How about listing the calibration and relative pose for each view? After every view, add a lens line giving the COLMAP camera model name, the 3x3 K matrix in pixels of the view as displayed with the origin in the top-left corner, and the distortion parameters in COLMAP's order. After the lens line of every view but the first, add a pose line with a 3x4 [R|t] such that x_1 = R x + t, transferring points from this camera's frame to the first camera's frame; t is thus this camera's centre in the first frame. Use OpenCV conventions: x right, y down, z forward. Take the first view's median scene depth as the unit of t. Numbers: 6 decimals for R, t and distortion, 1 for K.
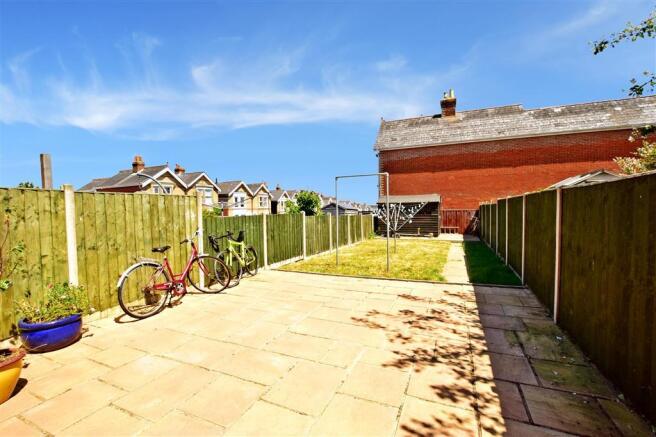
lens RADIAL K [[293.7, 0, 327.2], [0, 293.7, 221.2], [0, 0, 1]] dist [-0.002940, -0.000304]
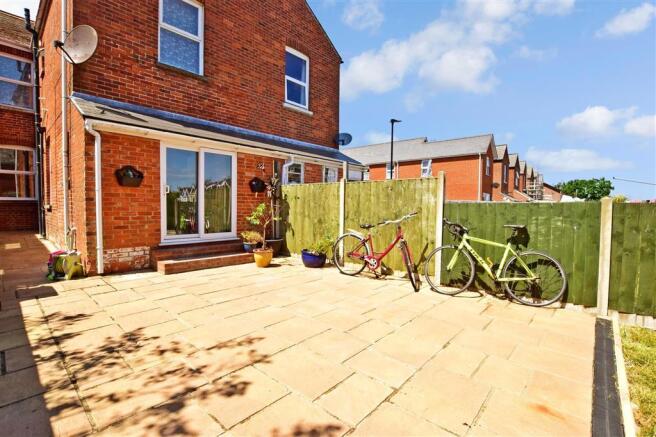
lens RADIAL K [[300.3, 0, 328.1], [0, 300.3, 215.7], [0, 0, 1]] dist [-0.003177, -0.000521]
pose [[-0.306735, 0.051144, -0.950420, 0.873786], [-0.032058, 0.997434, 0.064020, -0.031949], [0.951255, 0.050106, -0.304308, 1.622229]]
